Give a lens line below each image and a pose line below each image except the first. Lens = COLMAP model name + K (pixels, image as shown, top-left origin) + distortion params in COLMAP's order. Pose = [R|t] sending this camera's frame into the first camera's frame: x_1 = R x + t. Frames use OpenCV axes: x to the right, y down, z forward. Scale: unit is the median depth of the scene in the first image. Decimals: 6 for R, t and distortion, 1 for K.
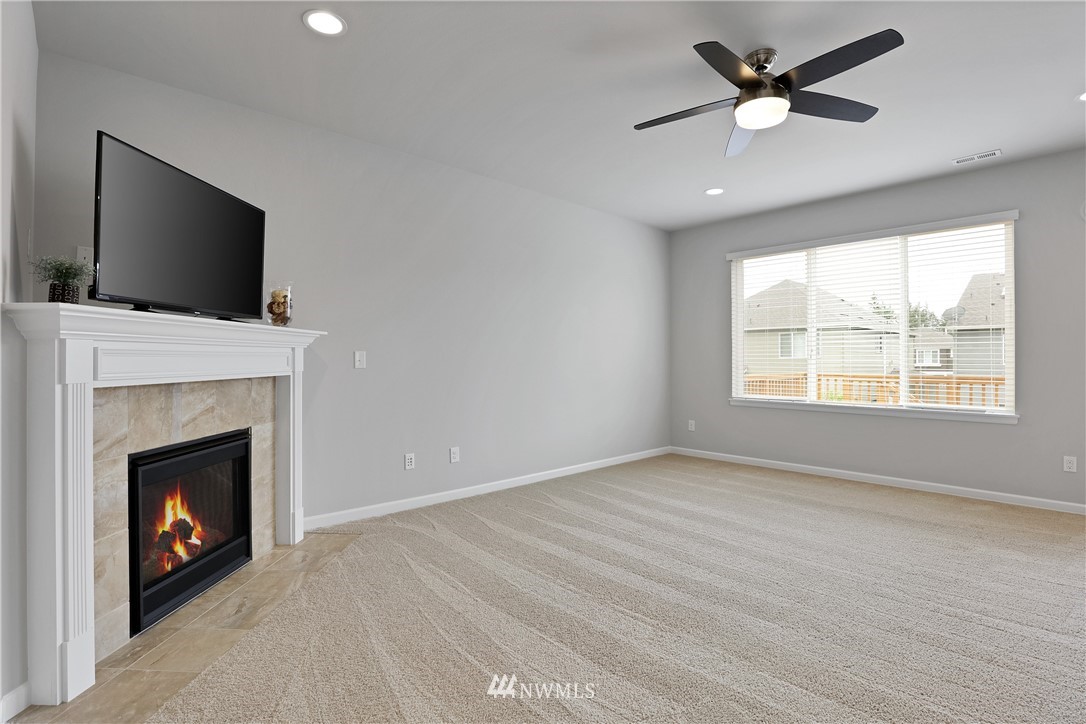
lens RADIAL K [[525.6, 0, 543.1], [0, 525.6, 363.7], [0, 0, 1]] dist [0.005436, 0.000355]
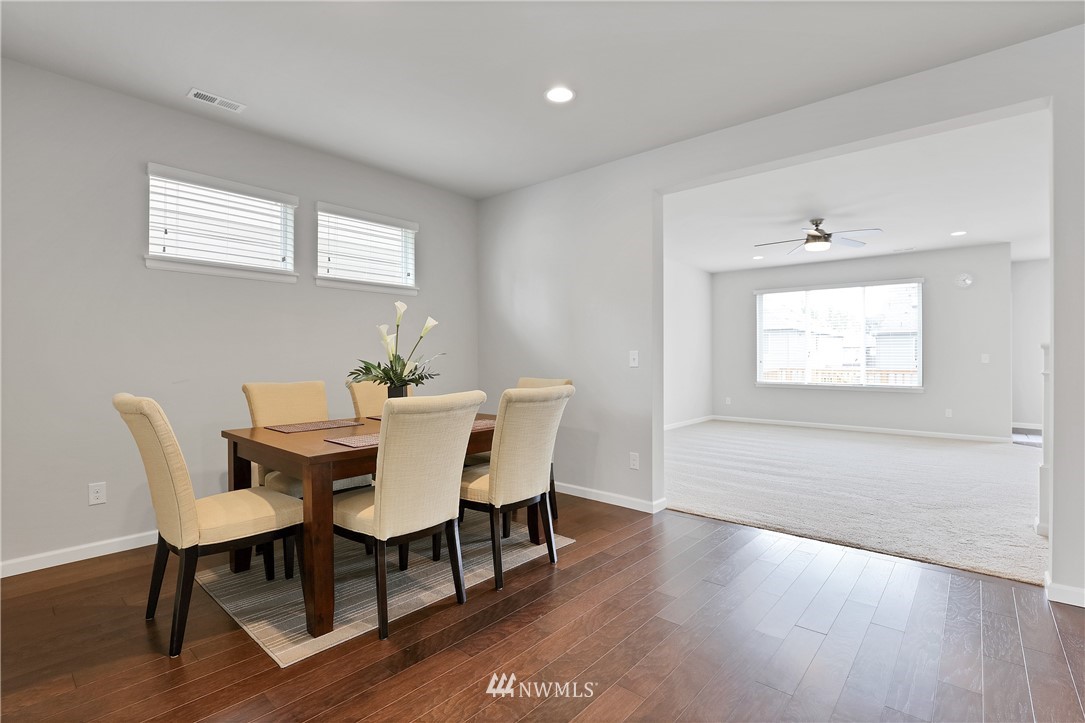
lens RADIAL K [[525.1, 0, 541.9], [0, 525.1, 359.2], [0, 0, 1]] dist [0.005436, 0.000355]
pose [[0.990002, -0.014937, 0.140259, -0.500964], [0.014021, 0.999873, 0.007518, -0.024312], [-0.140354, -0.005476, 0.990086, -0.467431]]
